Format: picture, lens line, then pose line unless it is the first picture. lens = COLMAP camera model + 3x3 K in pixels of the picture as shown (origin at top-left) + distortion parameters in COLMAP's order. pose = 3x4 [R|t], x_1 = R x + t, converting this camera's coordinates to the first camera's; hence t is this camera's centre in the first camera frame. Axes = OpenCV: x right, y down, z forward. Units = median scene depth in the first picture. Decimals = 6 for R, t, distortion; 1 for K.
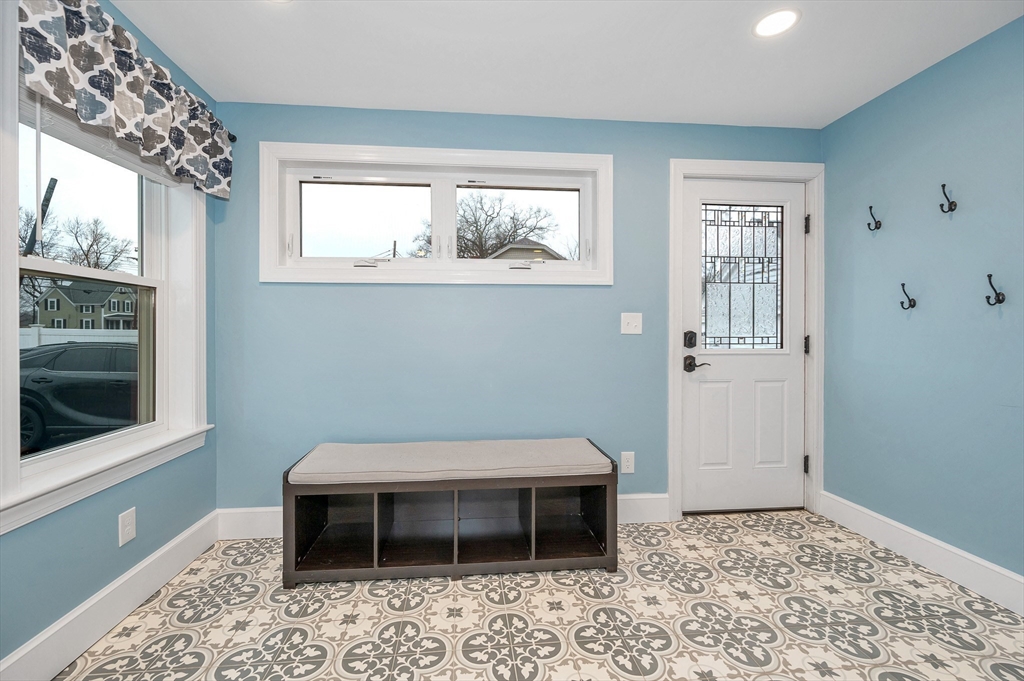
lens RADIAL K [[430.7, 0, 505.1], [0, 430.7, 337.9], [0, 0, 1]] dist [-0.000325, -0.000150]
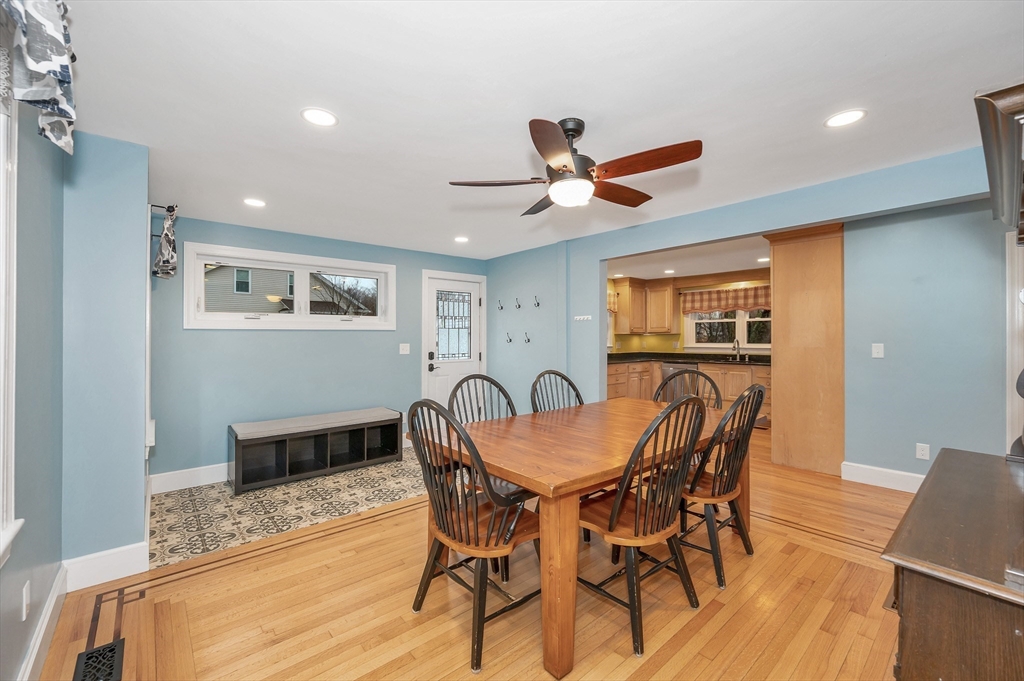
lens RADIAL K [[418.6, 0, 515.2], [0, 418.6, 335.5], [0, 0, 1]] dist [0.000494, 0.000039]
pose [[0.816120, 0.001769, 0.577880, -0.427084], [0.001250, 0.999988, -0.004827, -0.086873], [-0.577881, 0.004661, 0.816108, -0.926737]]
